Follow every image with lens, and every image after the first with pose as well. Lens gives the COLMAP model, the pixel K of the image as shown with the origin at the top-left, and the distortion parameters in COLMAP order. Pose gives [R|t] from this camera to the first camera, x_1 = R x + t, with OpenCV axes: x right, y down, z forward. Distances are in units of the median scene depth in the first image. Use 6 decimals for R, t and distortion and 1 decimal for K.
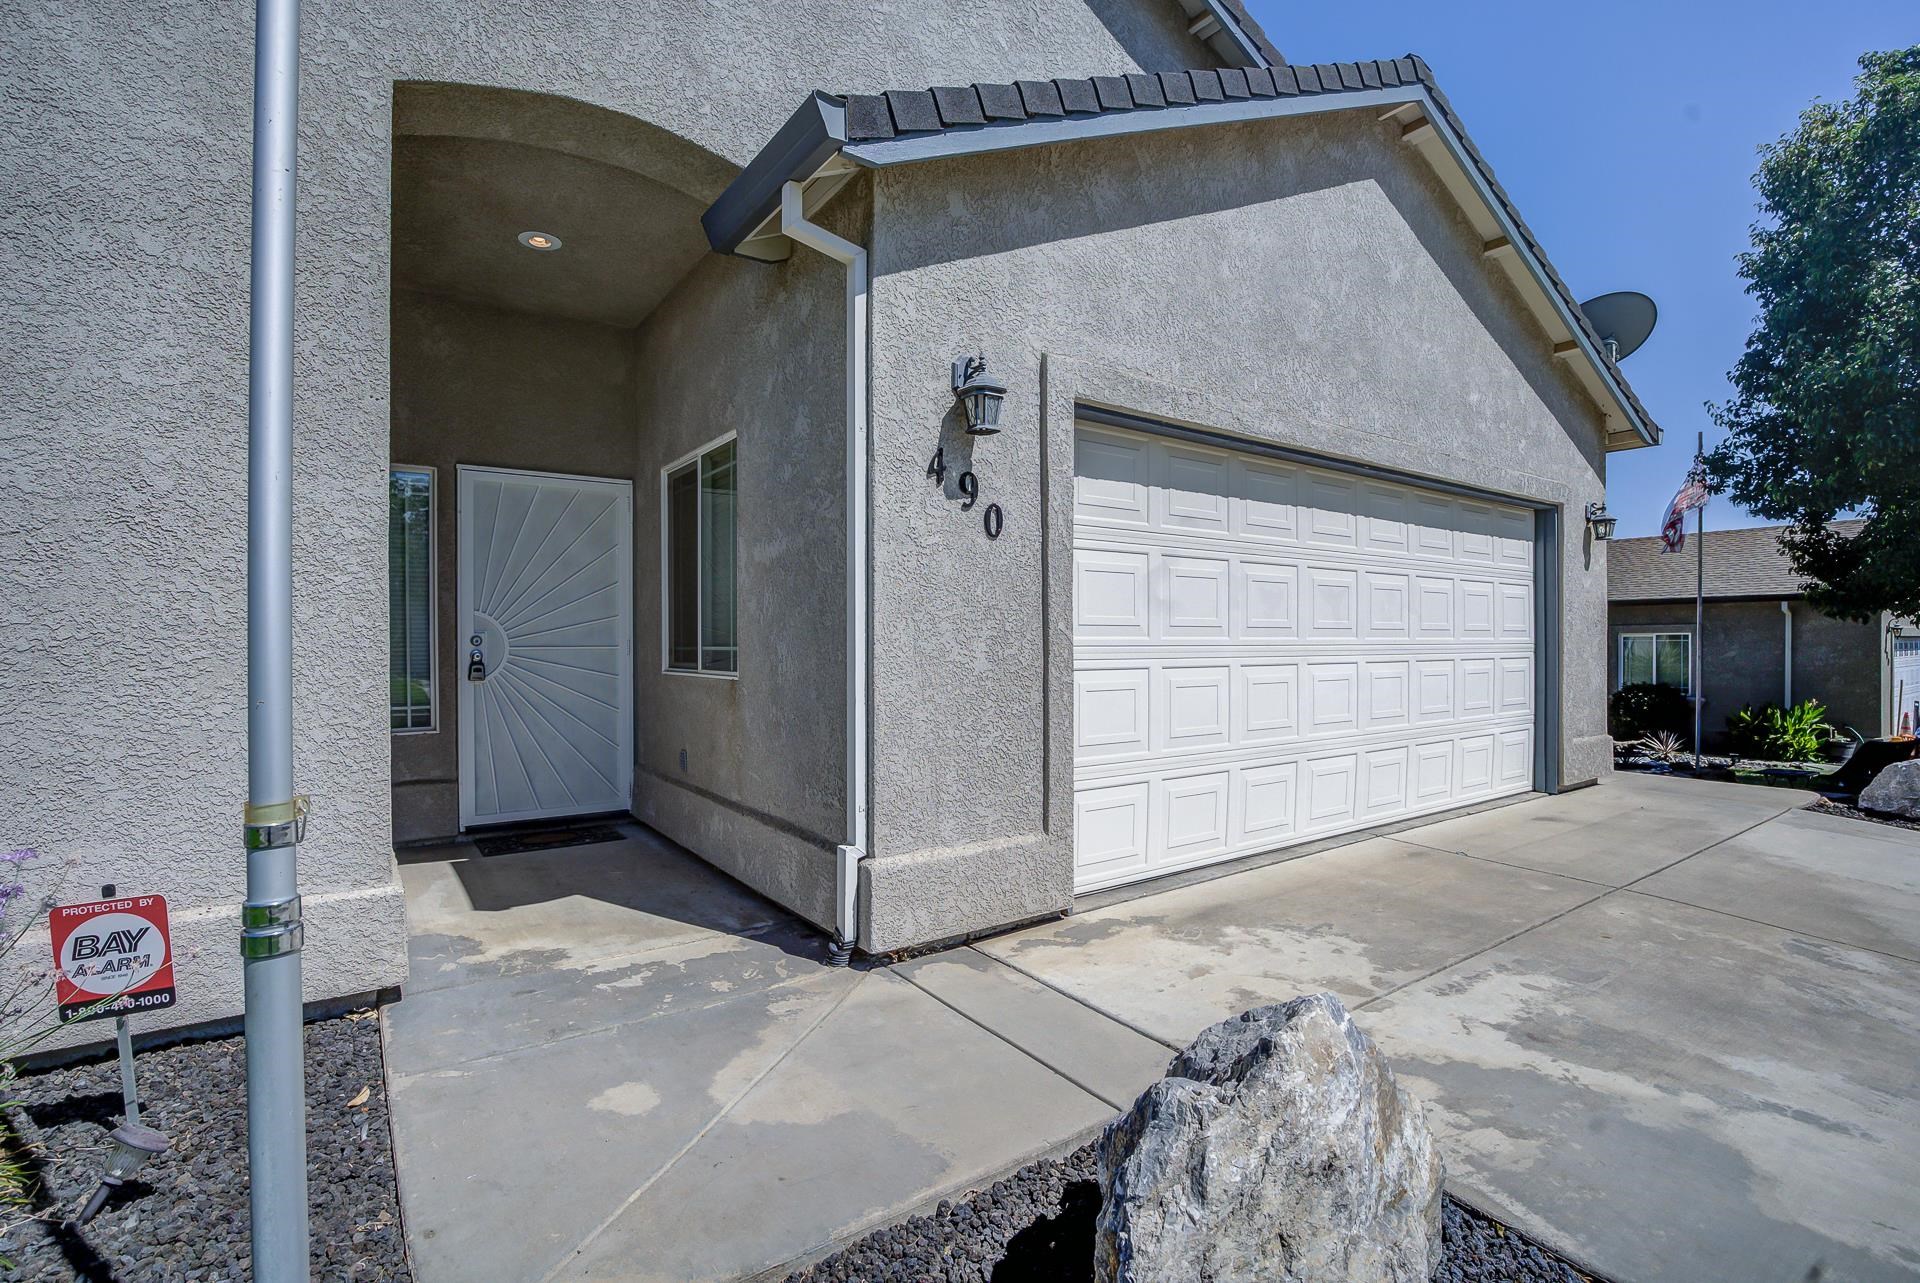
lens RADIAL K [[910.1, 0, 962.2], [0, 910.1, 634.2], [0, 0, 1]] dist [-0.036871, 0.008180]
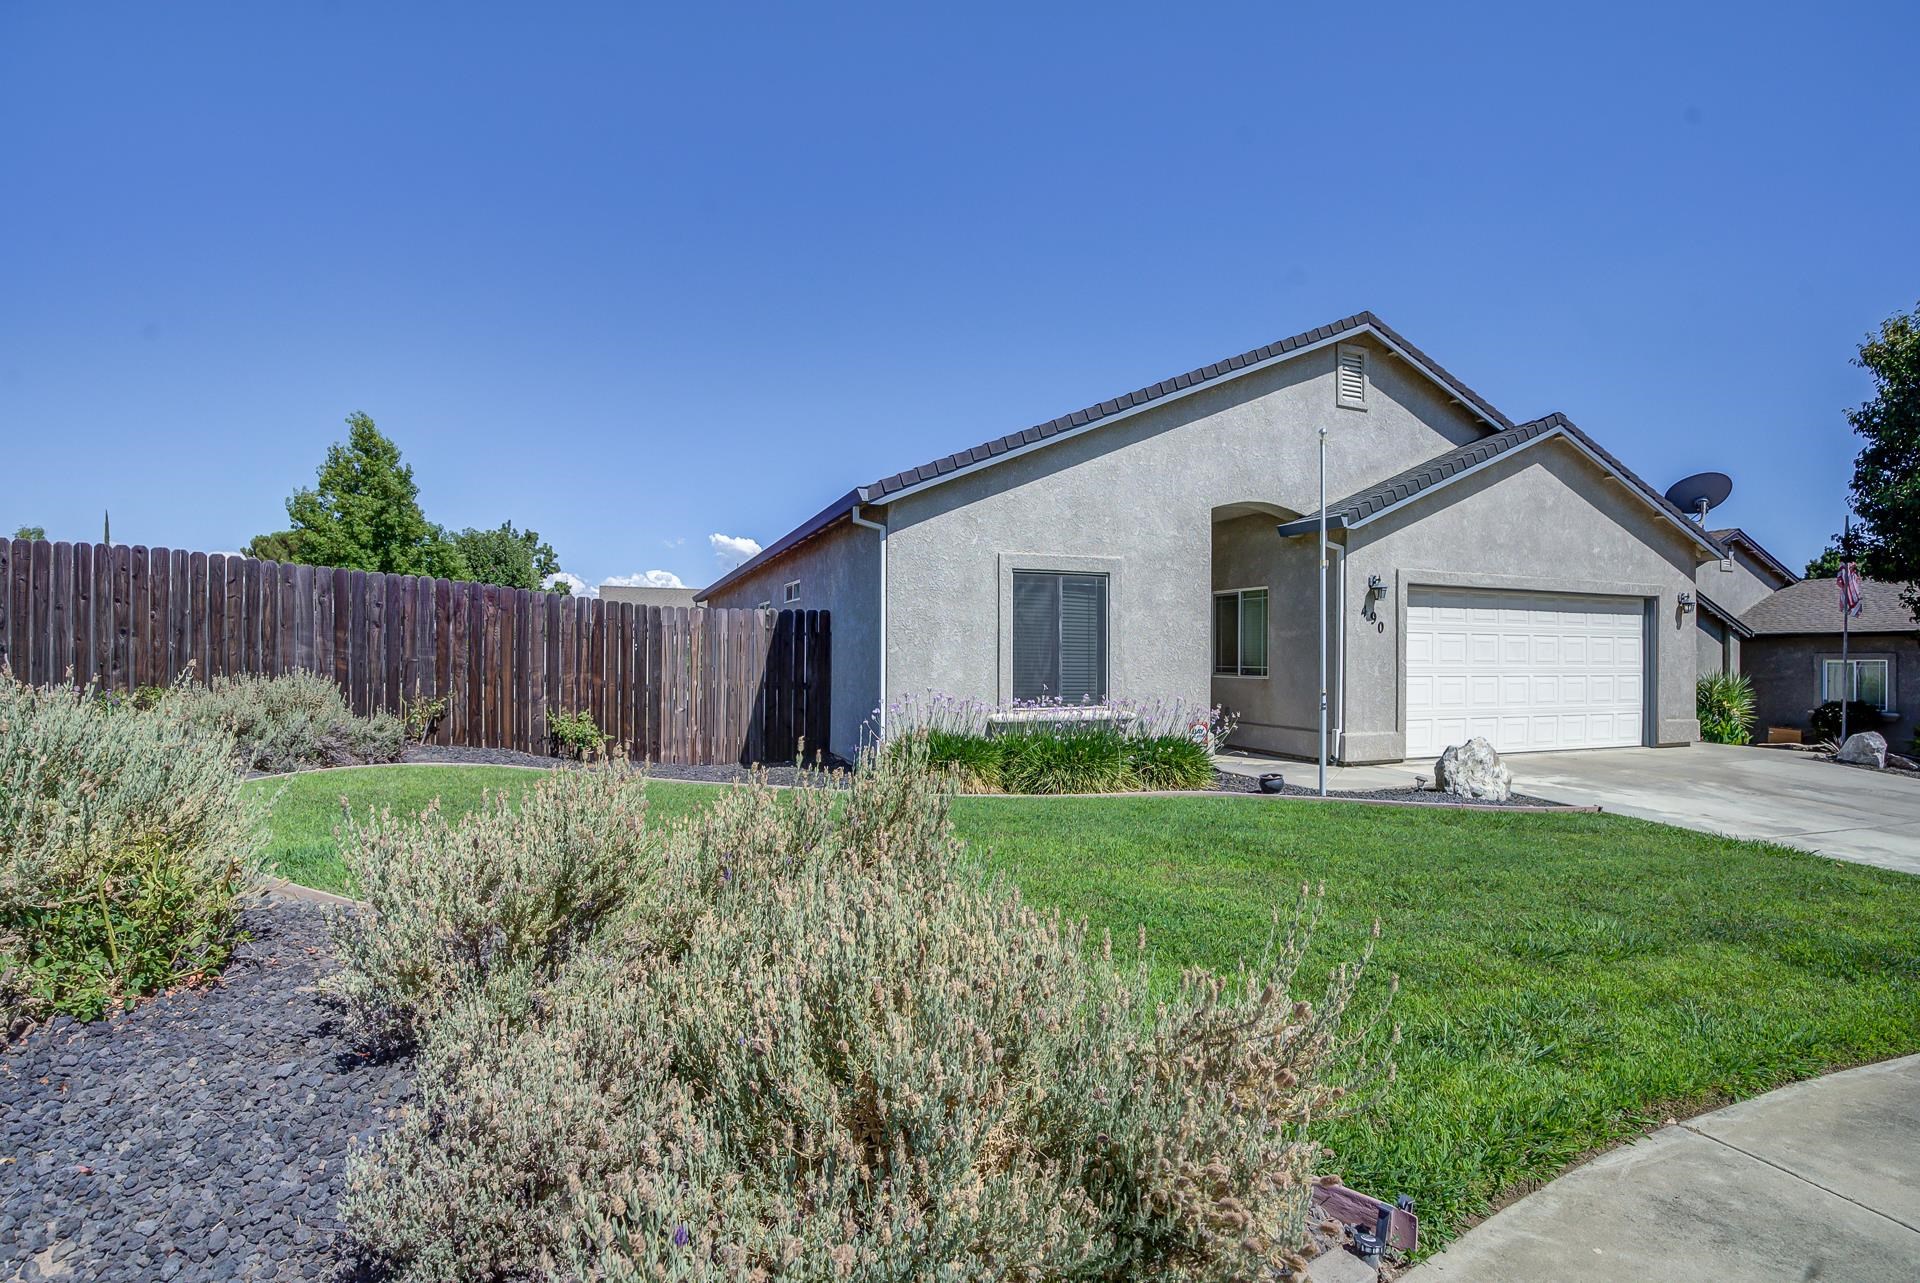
lens RADIAL K [[910.1, 0, 955.4], [0, 910.1, 629.9], [0, 0, 1]] dist [-0.036871, 0.008180]
pose [[0.969889, 0.004155, -0.243511, -0.496159], [-0.008956, 0.999787, -0.018612, -0.036623], [0.243382, 0.020232, 0.969720, -1.850620]]
